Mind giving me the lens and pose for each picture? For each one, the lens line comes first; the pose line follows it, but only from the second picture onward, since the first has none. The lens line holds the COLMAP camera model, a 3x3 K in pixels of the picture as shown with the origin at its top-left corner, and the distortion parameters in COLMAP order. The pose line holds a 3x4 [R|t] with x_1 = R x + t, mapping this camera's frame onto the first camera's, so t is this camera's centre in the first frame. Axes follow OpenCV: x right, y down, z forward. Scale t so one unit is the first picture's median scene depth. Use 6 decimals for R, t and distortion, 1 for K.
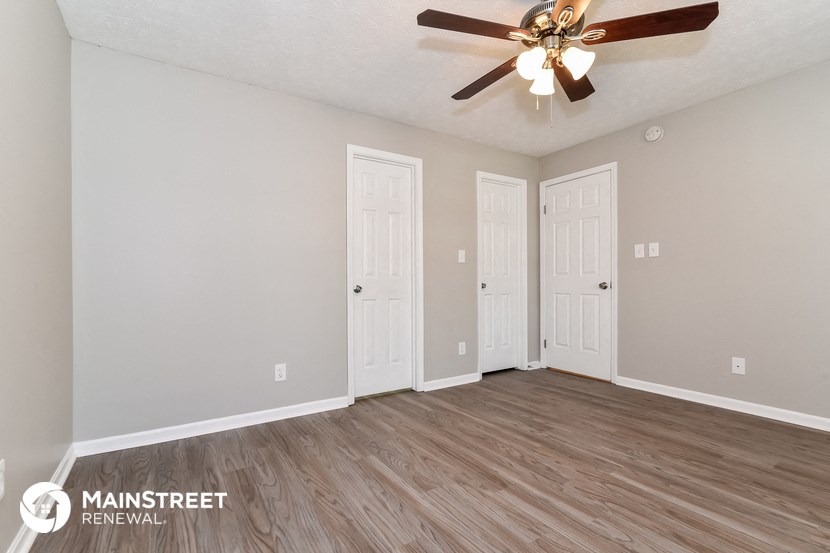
lens RADIAL K [[372.3, 0, 413.5], [0, 372.3, 280.7], [0, 0, 1]] dist [-0.000710, -0.000045]
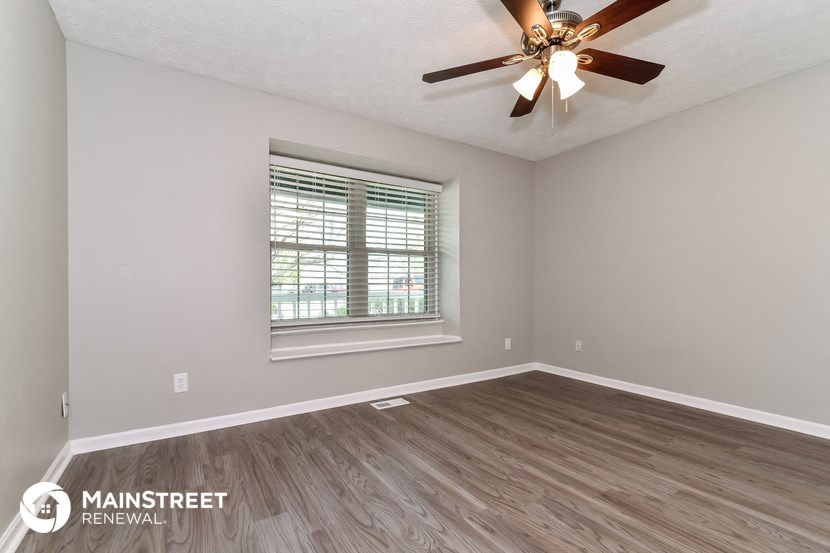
lens RADIAL K [[372.3, 0, 413.4], [0, 372.3, 280.0], [0, 0, 1]] dist [-0.000710, -0.000045]
pose [[-0.999962, 0.005415, 0.006823, 0.717569], [0.005315, 0.999881, -0.014504, 0.003915], [-0.006901, -0.014468, -0.999872, 1.942328]]
